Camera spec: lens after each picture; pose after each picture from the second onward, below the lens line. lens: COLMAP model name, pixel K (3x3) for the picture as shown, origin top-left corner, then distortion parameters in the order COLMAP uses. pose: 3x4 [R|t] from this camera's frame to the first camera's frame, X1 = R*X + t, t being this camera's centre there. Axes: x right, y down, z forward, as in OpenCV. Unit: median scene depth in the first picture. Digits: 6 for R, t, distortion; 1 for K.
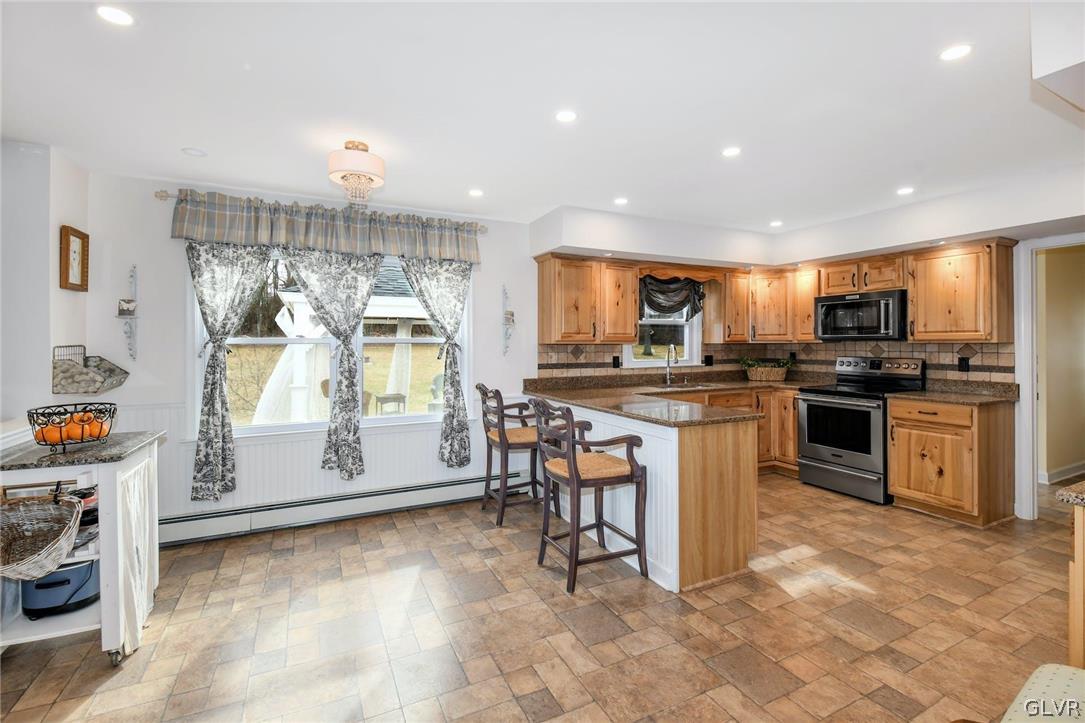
lens RADIAL K [[476.5, 0, 545.0], [0, 476.5, 339.4], [0, 0, 1]] dist [-0.002542, -0.000501]
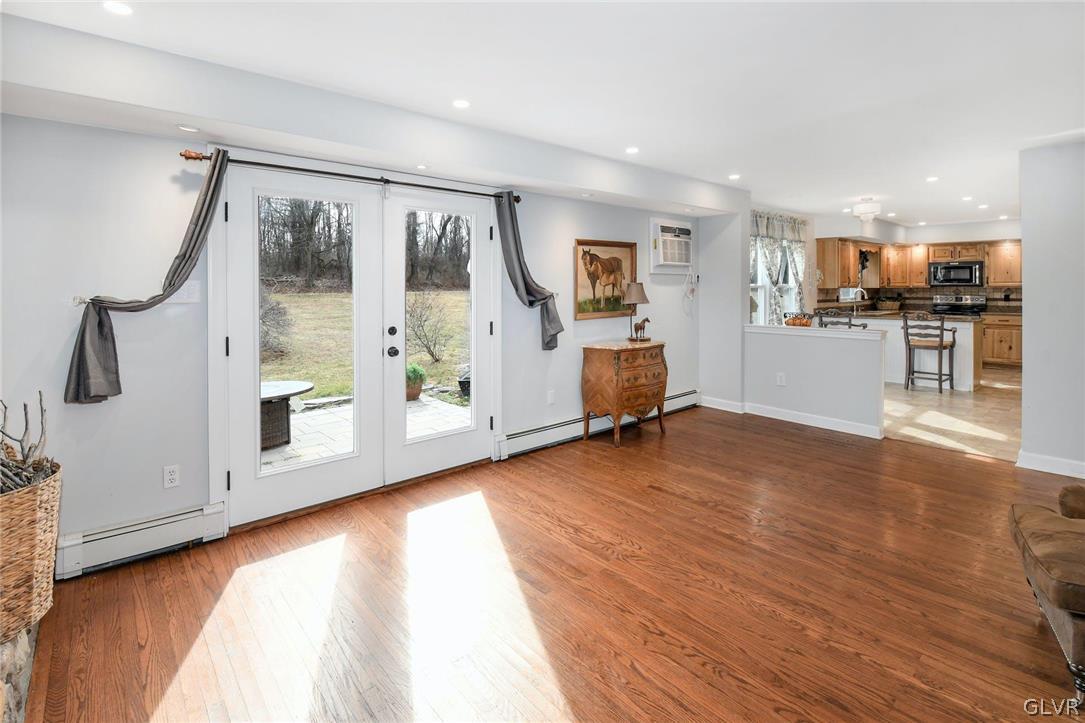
lens RADIAL K [[512.0, 0, 545.6], [0, 512.0, 270.2], [0, 0, 1]] dist [-0.000698, -0.014930]
pose [[0.966464, 0.007964, 0.256677, -1.559148], [-0.001620, 0.999688, -0.024918, -0.009306], [-0.256796, 0.023667, 0.966176, -0.589492]]
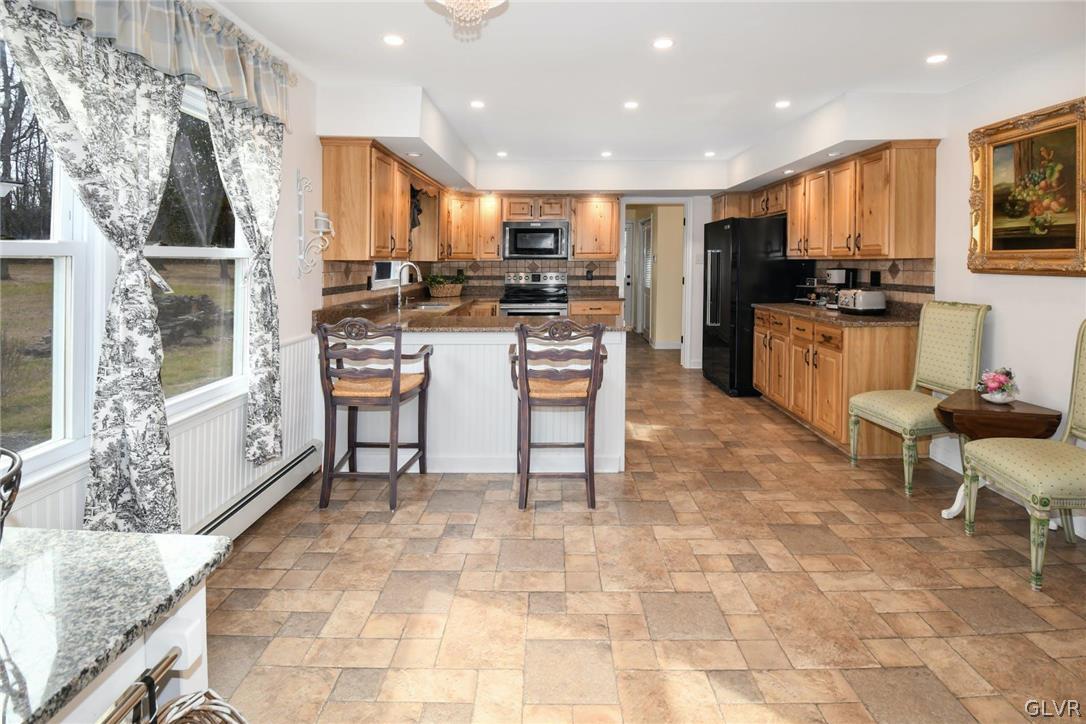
lens RADIAL K [[512.4, 0, 546.1], [0, 512.4, 270.6], [0, 0, 1]] dist [-0.000698, -0.014930]
pose [[0.453987, -0.013221, 0.890910, -0.586964], [-0.006996, 0.999806, 0.018402, 0.008678], [-0.890981, -0.014587, 0.453806, 0.378858]]
